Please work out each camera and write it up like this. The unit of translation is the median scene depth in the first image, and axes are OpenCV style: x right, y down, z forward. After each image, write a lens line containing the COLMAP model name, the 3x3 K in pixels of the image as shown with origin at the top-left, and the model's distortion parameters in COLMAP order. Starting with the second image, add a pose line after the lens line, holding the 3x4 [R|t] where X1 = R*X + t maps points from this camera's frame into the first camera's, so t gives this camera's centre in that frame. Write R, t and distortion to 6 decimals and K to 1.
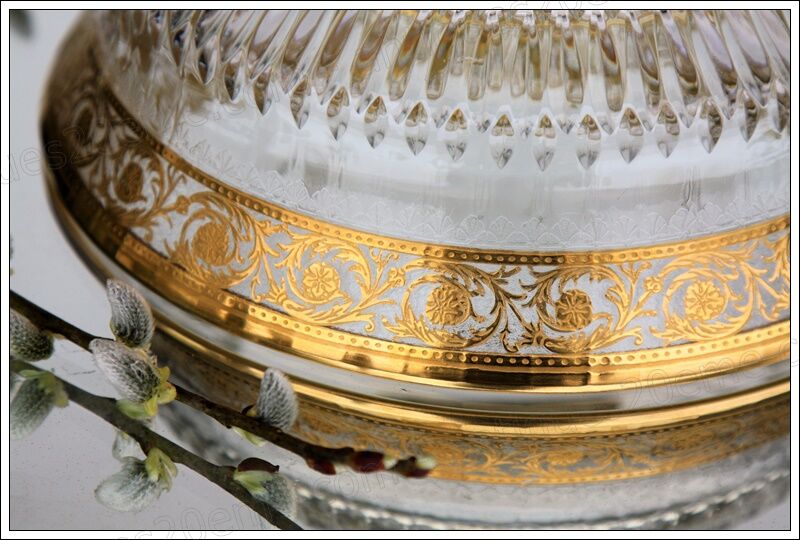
lens RADIAL K [[3871.0, 0, 398.4], [0, 3871.0, 268.6], [0, 0, 1]] dist [0.316574, 0.000000]
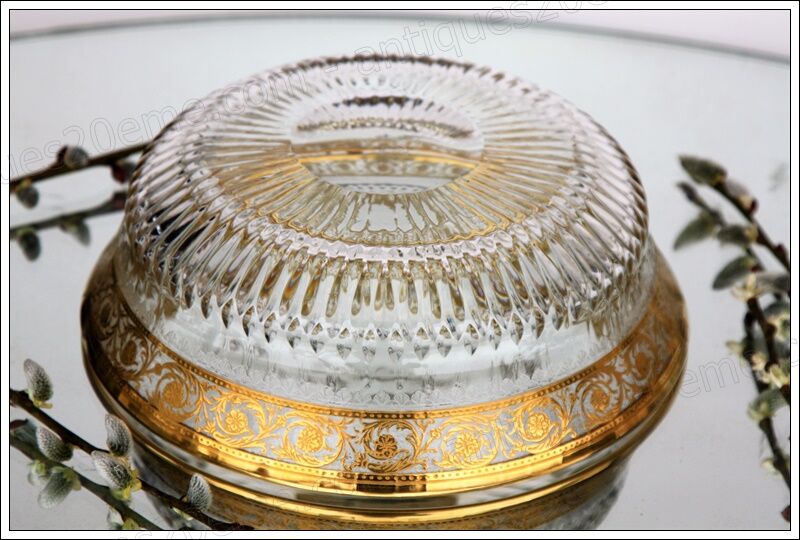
lens RADIAL K [[3871.0, 0, 401.3], [0, 3871.0, 270.9], [0, 0, 1]] dist [0.316574, 0.000000]
pose [[0.997767, 0.046819, -0.047623, 0.123782], [-0.047748, 0.998687, -0.018549, -0.032909], [0.046692, 0.020781, 0.998693, -0.631544]]
